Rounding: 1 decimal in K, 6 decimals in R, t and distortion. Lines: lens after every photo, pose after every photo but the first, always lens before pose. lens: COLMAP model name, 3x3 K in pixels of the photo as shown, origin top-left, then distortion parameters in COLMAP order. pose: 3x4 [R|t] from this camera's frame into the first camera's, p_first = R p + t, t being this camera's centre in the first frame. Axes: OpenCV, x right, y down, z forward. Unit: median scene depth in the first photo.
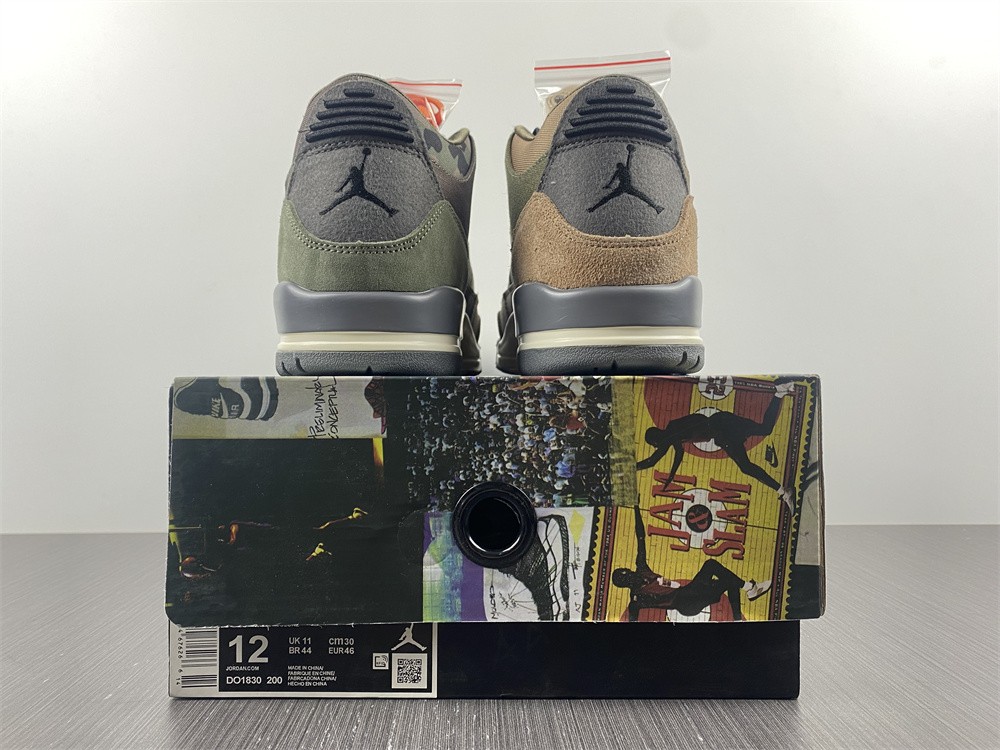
lens RADIAL K [[767.4, 0, 500.0], [0, 767.4, 375.0], [0, 0, 1]] dist [0.049352, -0.001524]
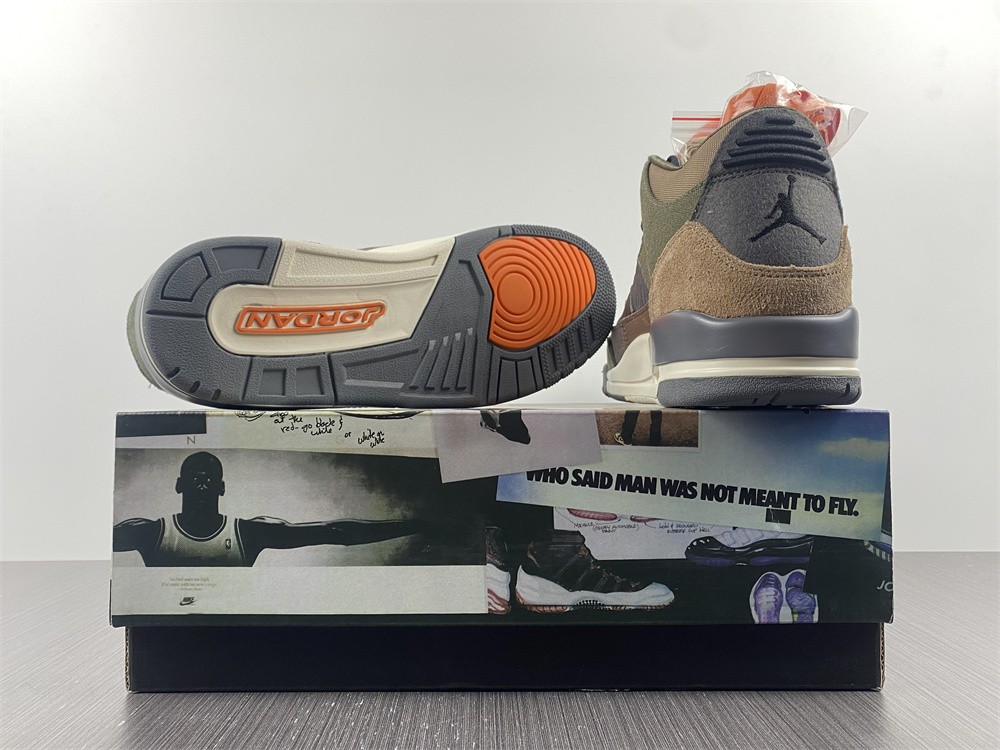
lens RADIAL K [[758.3, 0, 500.0], [0, 758.3, 375.0], [0, 0, 1]] dist [0.043917, 0.004614]
pose [[0.999927, 0.009683, 0.007289, -0.212033], [-0.009435, 0.999401, -0.033300, -0.003431], [-0.007607, 0.033229, 0.999419, 0.020957]]
